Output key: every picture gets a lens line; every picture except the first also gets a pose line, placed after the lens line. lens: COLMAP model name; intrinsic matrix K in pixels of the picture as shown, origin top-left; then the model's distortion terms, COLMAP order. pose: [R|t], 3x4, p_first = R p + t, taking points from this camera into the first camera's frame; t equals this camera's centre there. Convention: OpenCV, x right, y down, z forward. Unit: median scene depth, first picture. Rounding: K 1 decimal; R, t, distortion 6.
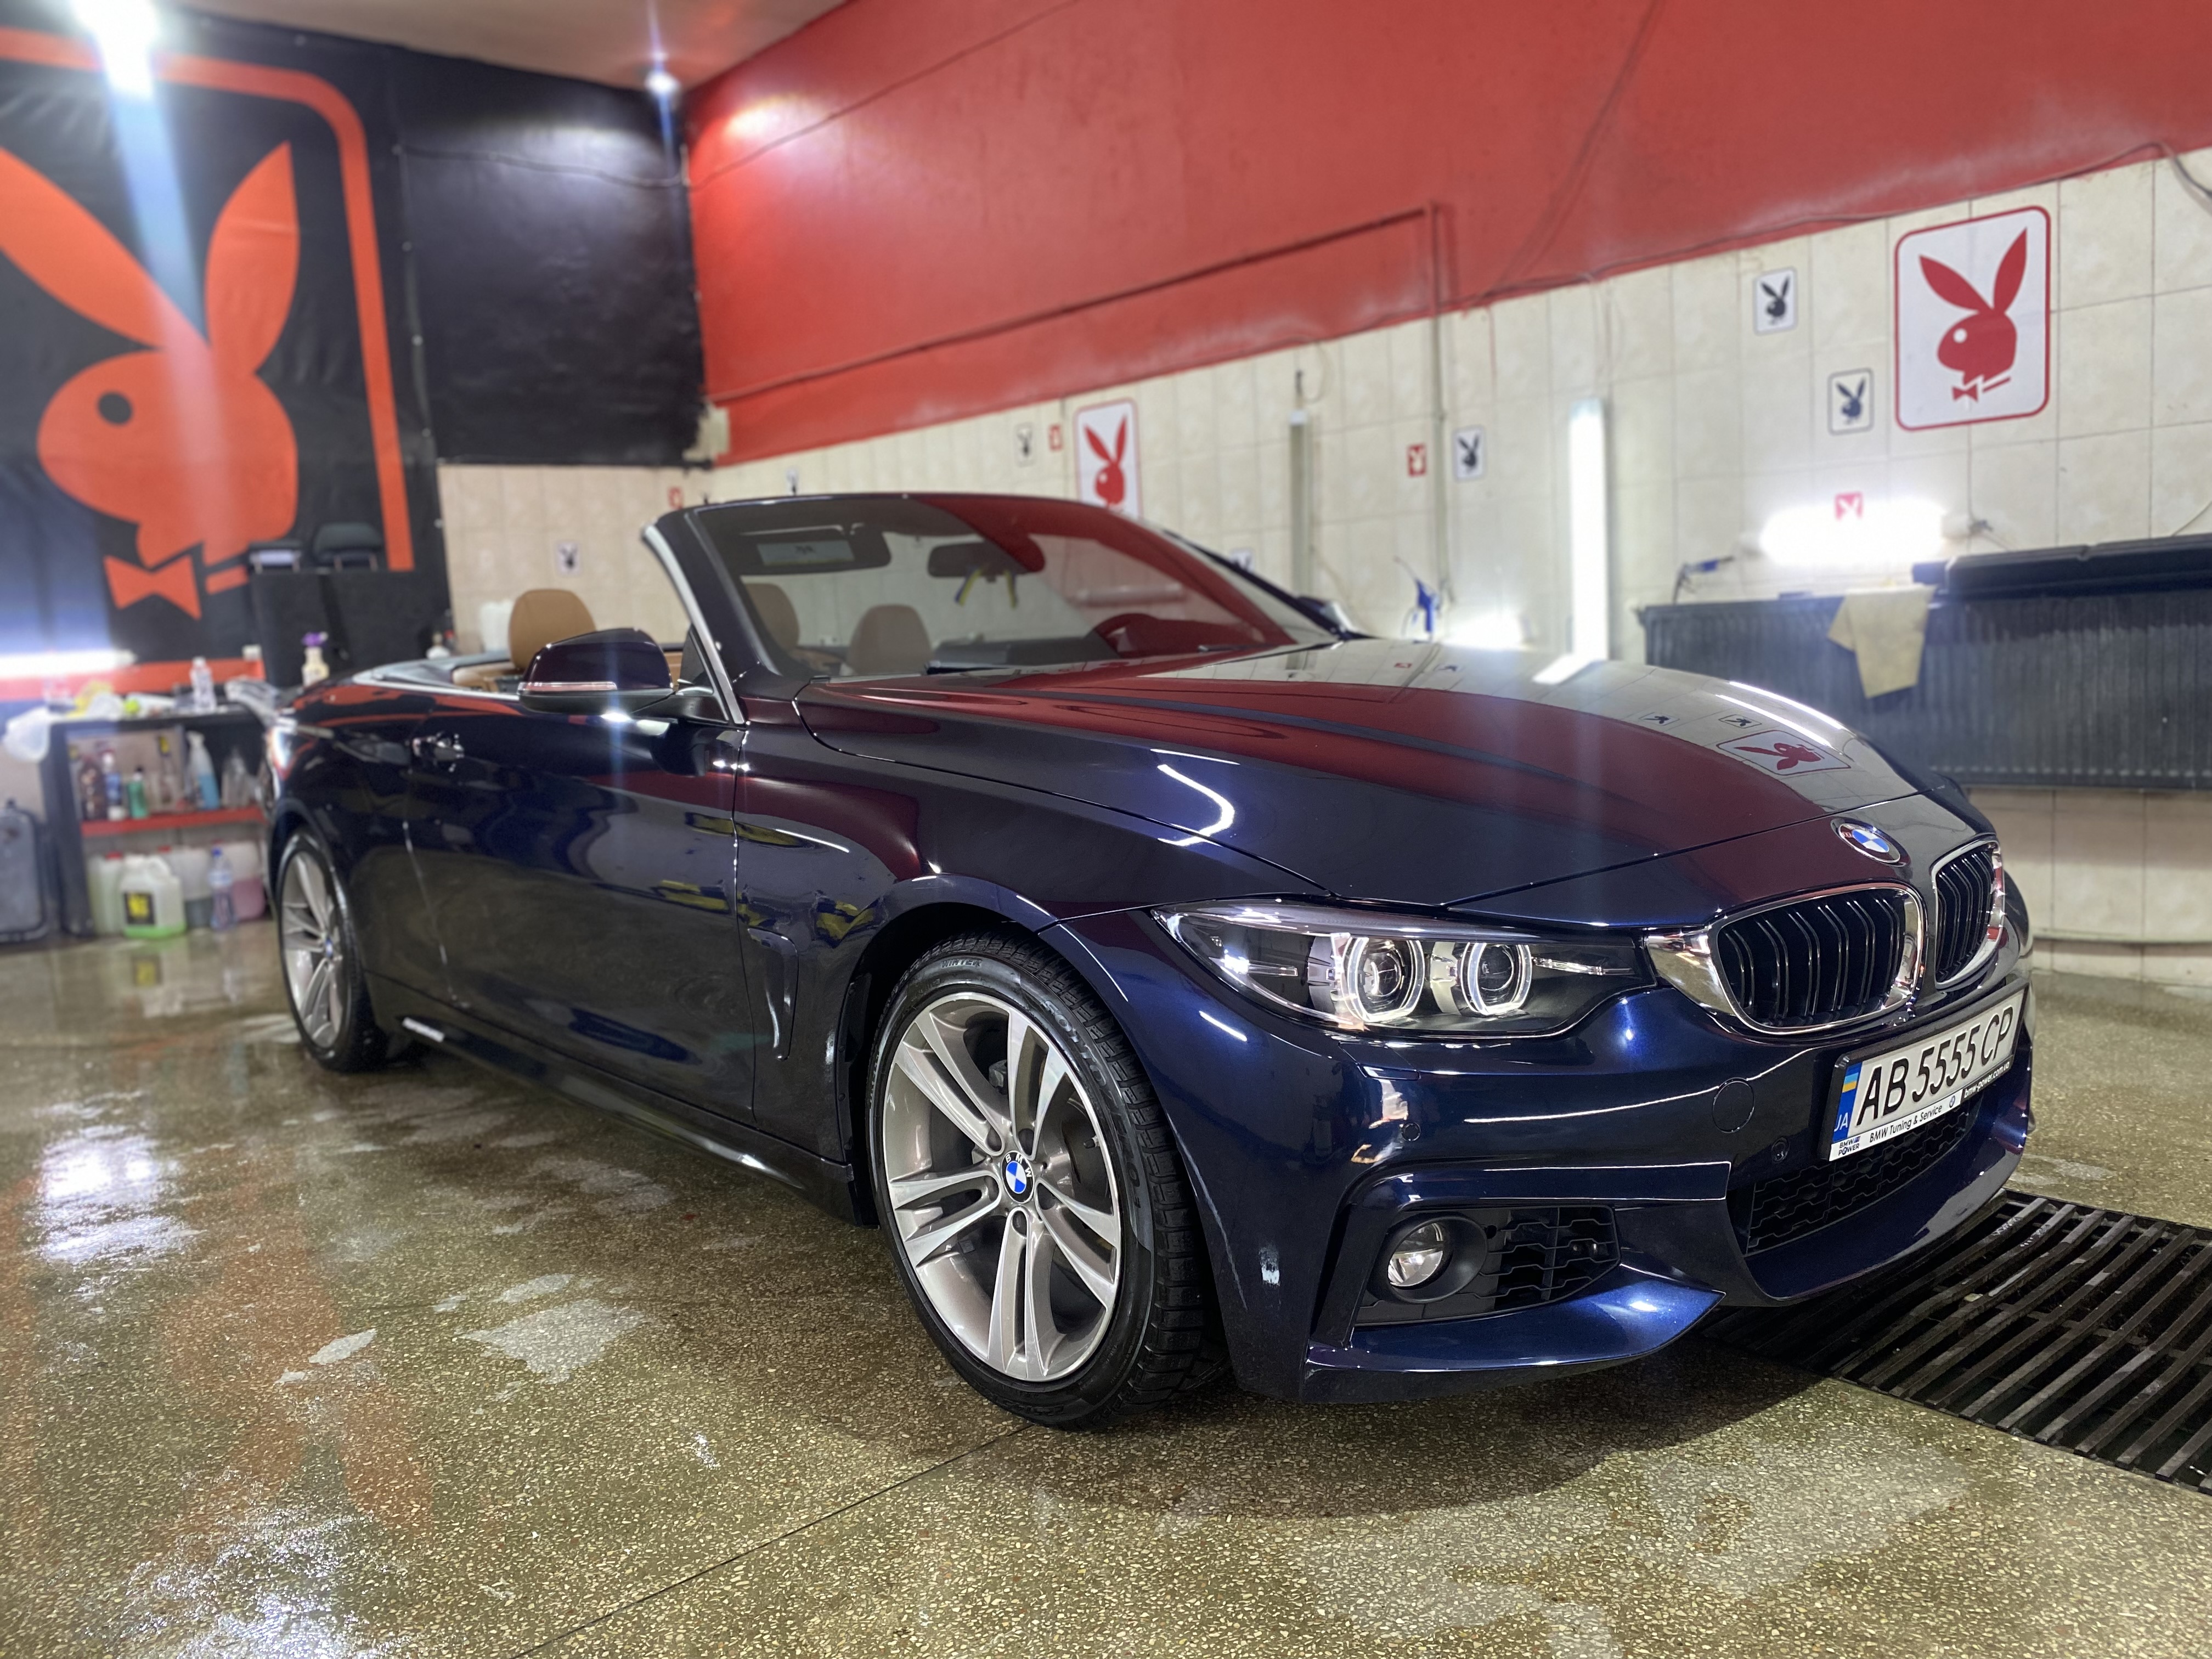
lens RADIAL K [[1695.6, 0, 1111.8], [0, 1695.6, 844.0], [0, 0, 1]] dist [0.023510, -0.032211]
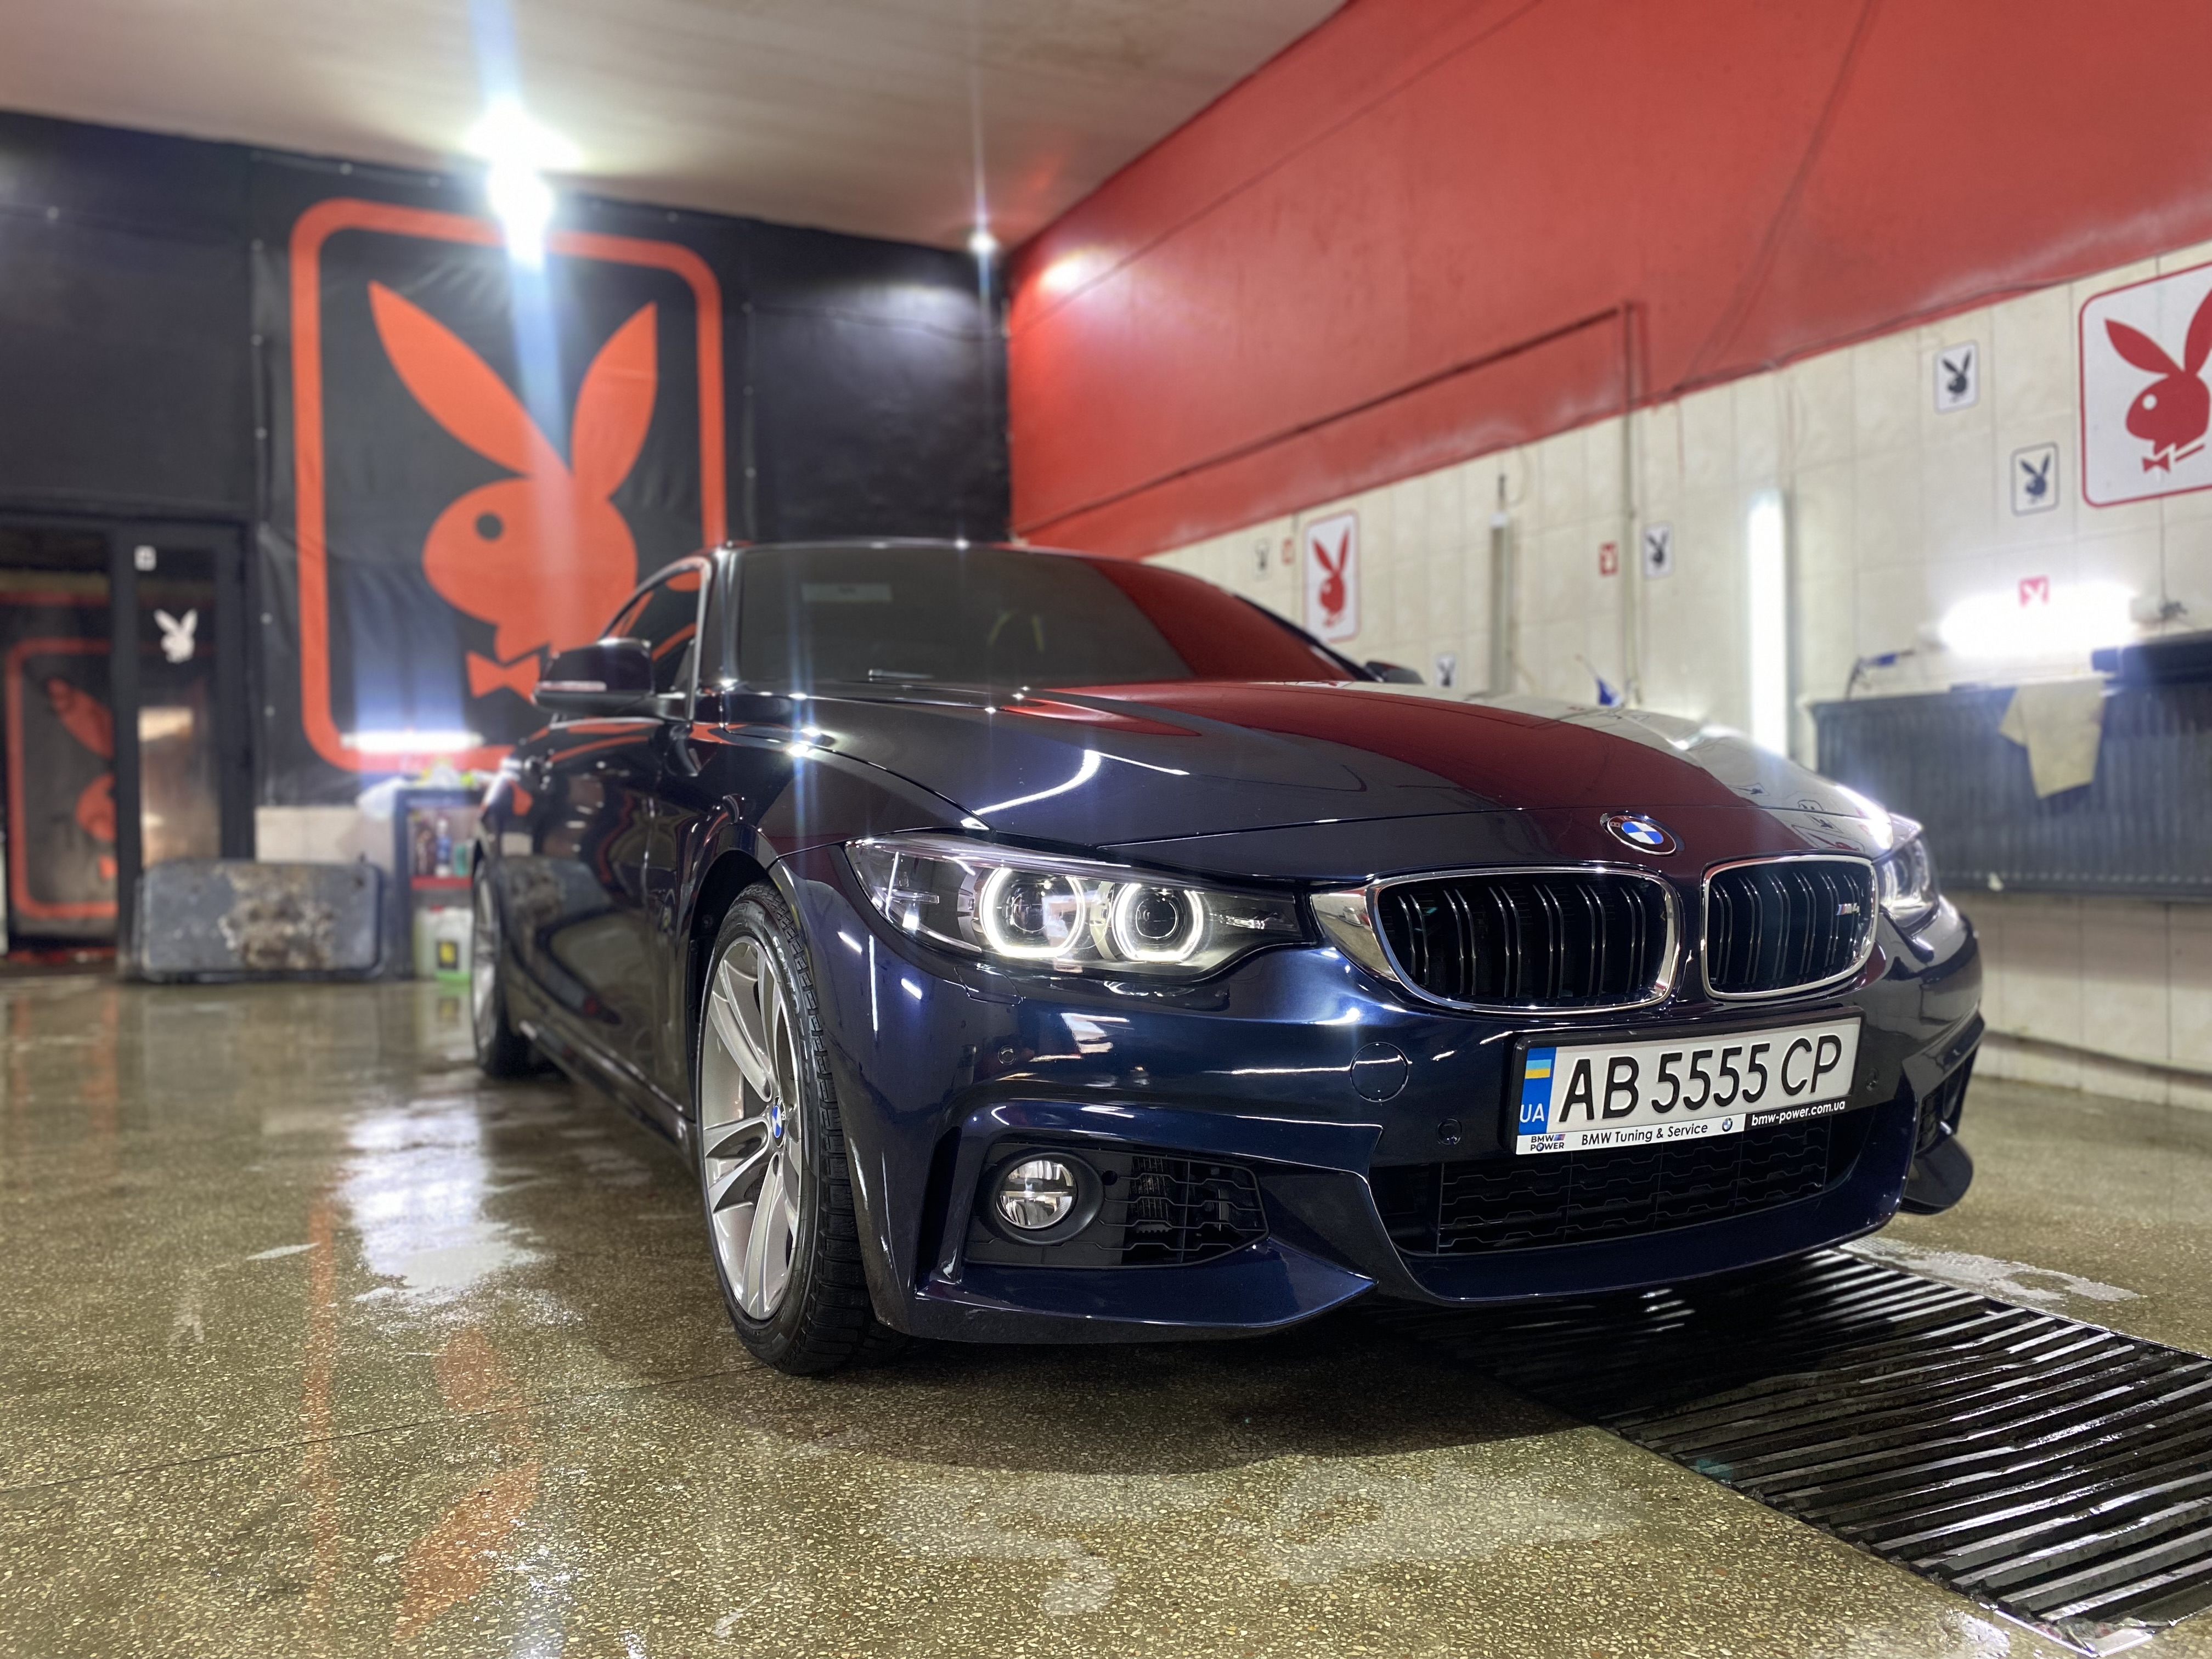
lens RADIAL K [[1699.7, 0, 1106.0], [0, 1699.7, 829.5], [0, 0, 1]] dist [0.034700, -0.038932]
pose [[0.966763, 0.043119, -0.252011, 0.175016], [-0.069831, 0.992730, -0.098031, 0.047575], [0.245952, 0.112371, 0.962746, 0.011693]]
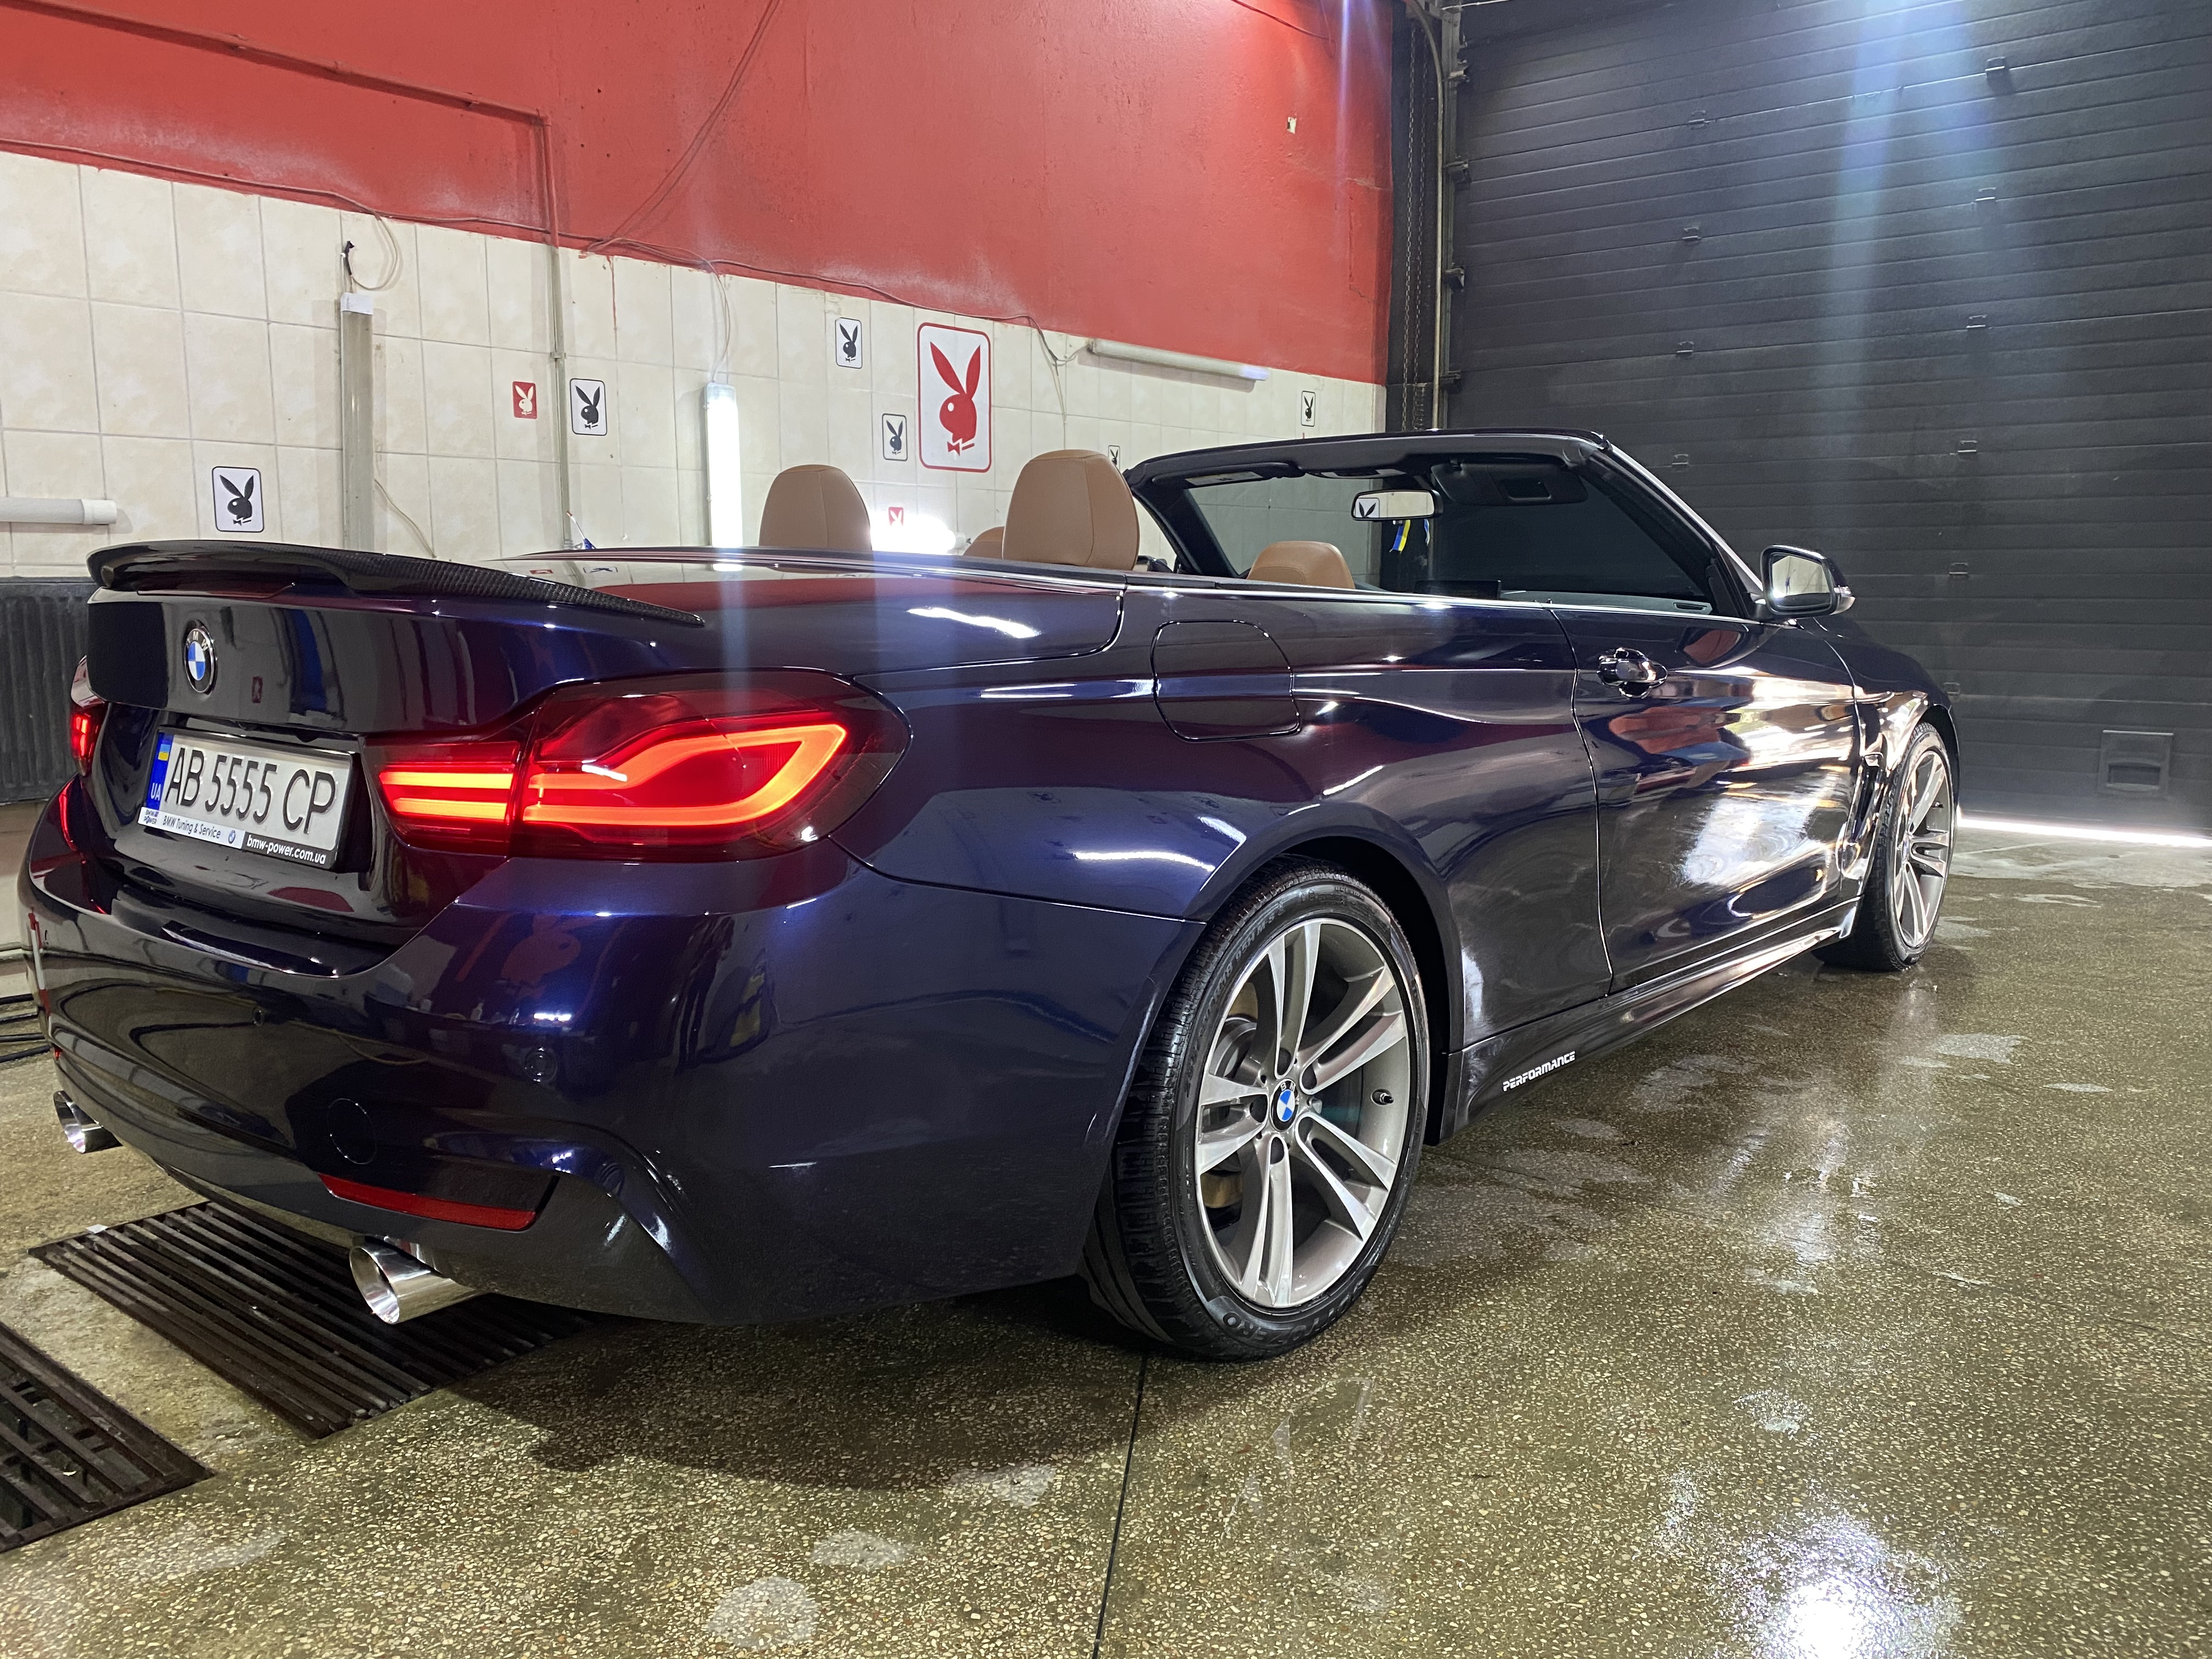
lens RADIAL K [[1699.7, 0, 1106.0], [0, 1699.7, 829.5], [0, 0, 1]] dist [0.034700, -0.038932]
pose [[-0.155006, -0.086284, 0.984138, -0.837018], [0.132079, 0.985425, 0.107200, -0.073543], [-0.979045, 0.146600, -0.141351, 0.979171]]
